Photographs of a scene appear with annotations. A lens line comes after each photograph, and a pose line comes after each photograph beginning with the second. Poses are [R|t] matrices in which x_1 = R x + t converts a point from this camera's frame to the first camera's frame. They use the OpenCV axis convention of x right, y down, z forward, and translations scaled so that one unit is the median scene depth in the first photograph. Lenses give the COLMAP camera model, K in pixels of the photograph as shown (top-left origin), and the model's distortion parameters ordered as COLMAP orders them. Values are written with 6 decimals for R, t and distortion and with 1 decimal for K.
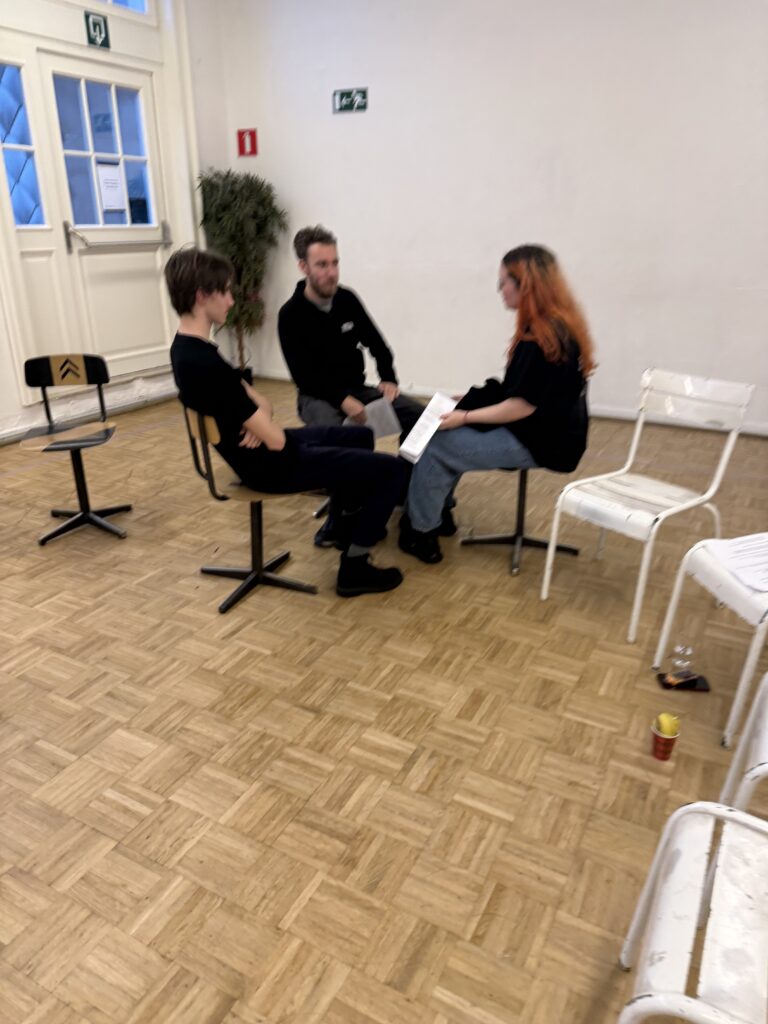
lens RADIAL K [[716.4, 0, 386.1], [0, 716.4, 511.2], [0, 0, 1]] dist [0.001584, 0.003566]
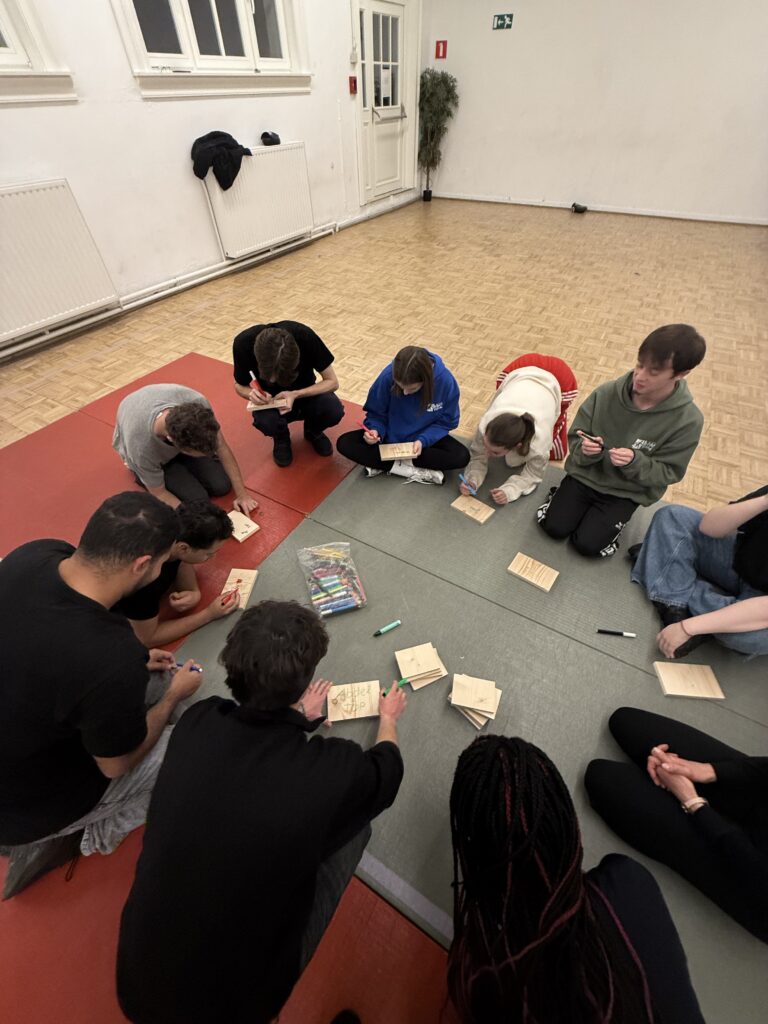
lens RADIAL K [[408.8, 0, 378.8], [0, 408.8, 510.1], [0, 0, 1]] dist [0.000918, 0.000347]
pose [[0.999016, 0.022566, -0.038186, -0.337708], [-0.005148, 0.914079, 0.405504, 0.217000], [0.044056, -0.404908, 0.913295, -0.632963]]
